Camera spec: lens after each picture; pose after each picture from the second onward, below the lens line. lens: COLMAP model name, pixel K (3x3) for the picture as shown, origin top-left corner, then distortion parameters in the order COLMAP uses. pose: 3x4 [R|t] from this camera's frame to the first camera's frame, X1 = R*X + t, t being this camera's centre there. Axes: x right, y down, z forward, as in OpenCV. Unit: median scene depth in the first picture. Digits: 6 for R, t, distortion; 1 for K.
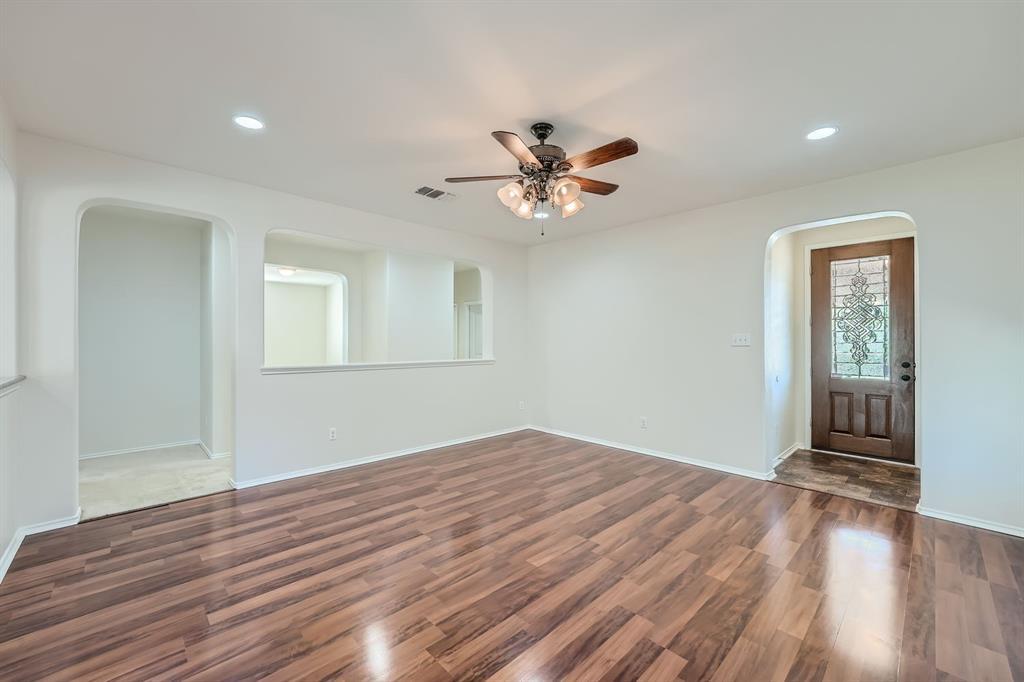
lens RADIAL K [[414.2, 0, 495.0], [0, 414.2, 340.6], [0, 0, 1]] dist [-0.023799, 0.004932]
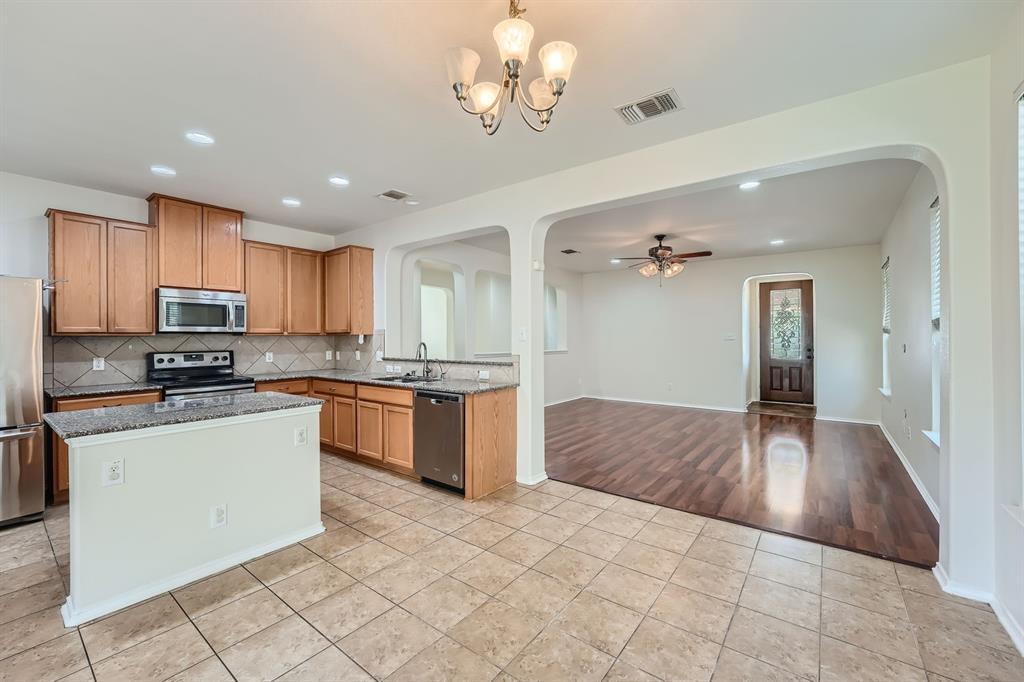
lens RADIAL K [[414.2, 0, 511.0], [0, 414.2, 336.2], [0, 0, 1]] dist [-0.023799, 0.004932]
pose [[0.986232, -0.001722, 0.165356, -0.604159], [0.002625, 0.999983, -0.005242, 0.004175], [-0.165344, 0.005604, 0.986220, -0.584710]]
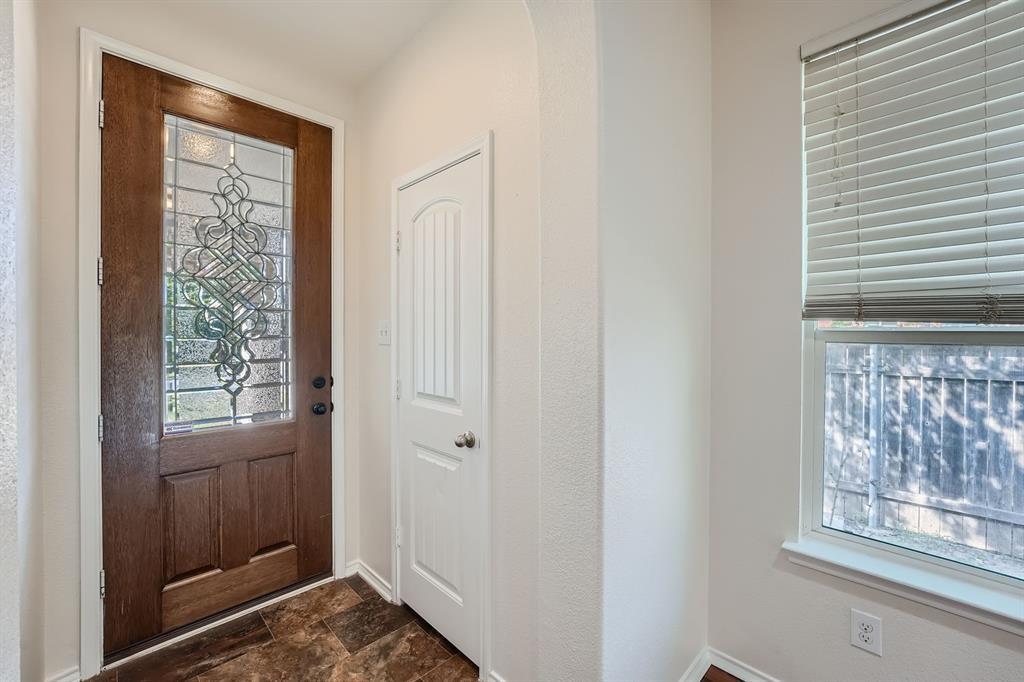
lens RADIAL K [[414.2, 0, 516.9], [0, 414.2, 335.5], [0, 0, 1]] dist [-0.023799, 0.004932]
pose [[-0.040194, -0.001023, 0.999191, 0.512043], [0.007116, 0.999974, 0.001310, 0.003517], [-0.999167, 0.007163, -0.040186, 0.796322]]
